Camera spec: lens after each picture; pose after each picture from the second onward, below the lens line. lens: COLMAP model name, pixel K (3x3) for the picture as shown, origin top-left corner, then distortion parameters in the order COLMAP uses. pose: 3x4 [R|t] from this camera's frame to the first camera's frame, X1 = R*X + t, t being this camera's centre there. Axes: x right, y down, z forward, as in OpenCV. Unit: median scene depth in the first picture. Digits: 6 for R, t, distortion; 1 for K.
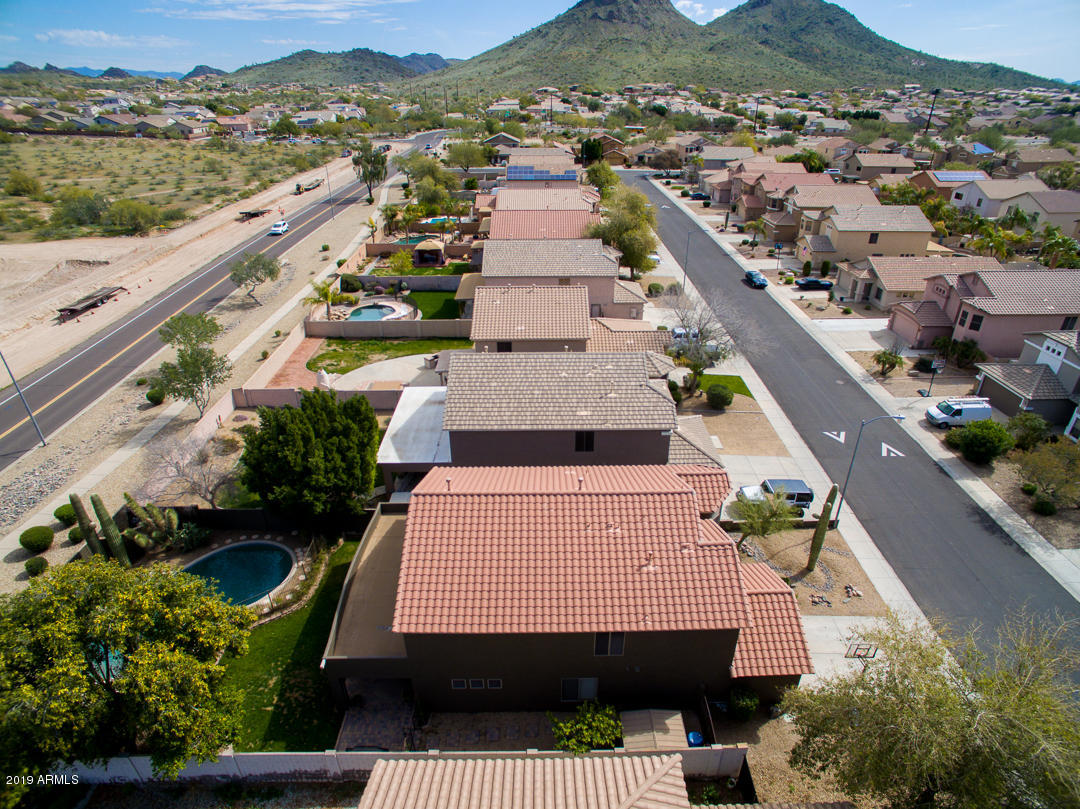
lens RADIAL K [[626.5, 0, 544.9], [0, 626.5, 410.0], [0, 0, 1]] dist [-0.120394, 0.085653]
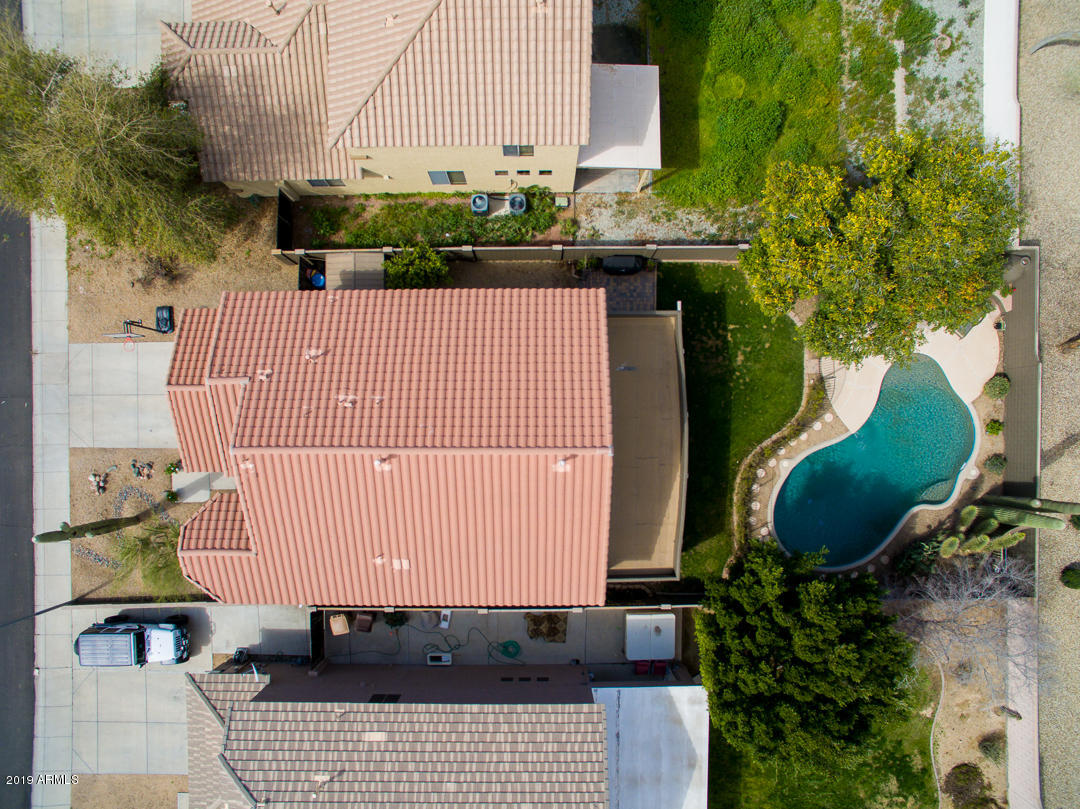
lens RADIAL K [[626.5, 0, 544.9], [0, 626.5, 410.0], [0, 0, 1]] dist [-0.120394, 0.085653]
pose [[-0.999889, -0.006350, -0.013499, -0.033422], [-0.008537, -0.498489, 0.866854, -0.124443], [-0.012234, 0.866873, 0.498379, 0.157775]]
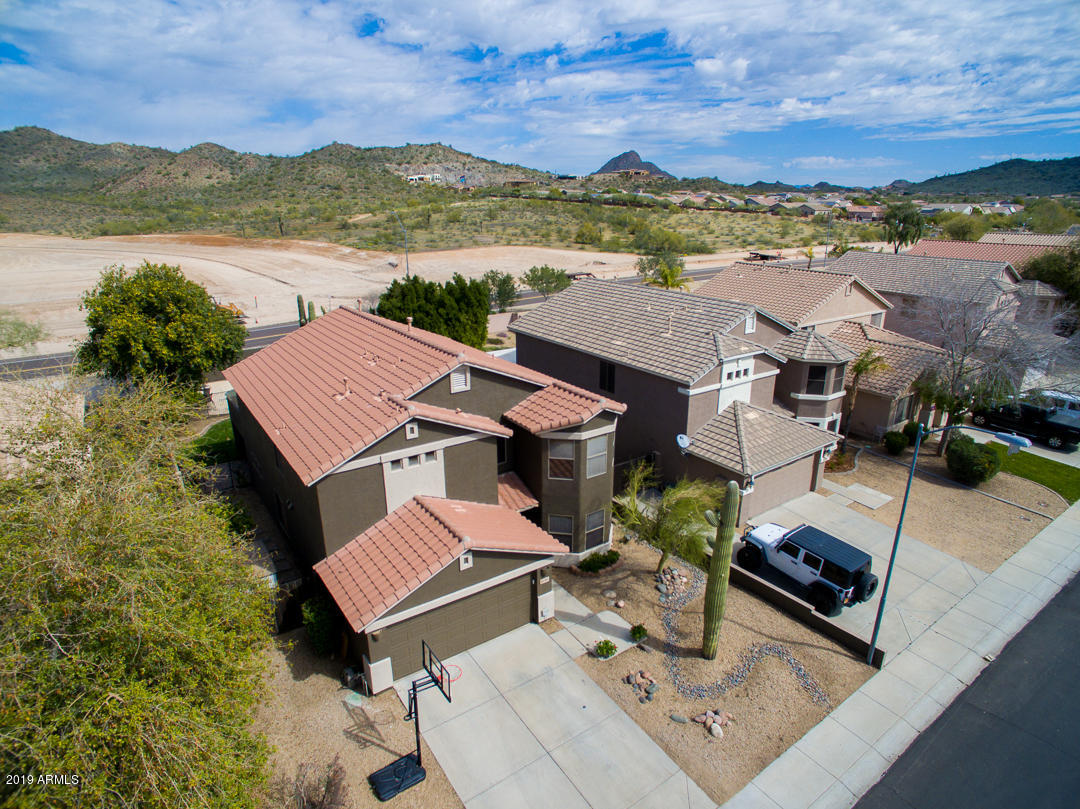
lens RADIAL K [[626.5, 0, 544.9], [0, 626.5, 410.0], [0, 0, 1]] dist [-0.120394, 0.085653]
pose [[0.559987, 0.266244, -0.784557, 0.242880], [-0.388667, 0.920712, 0.035033, 0.034281], [0.731678, 0.285313, 0.619066, 0.173190]]
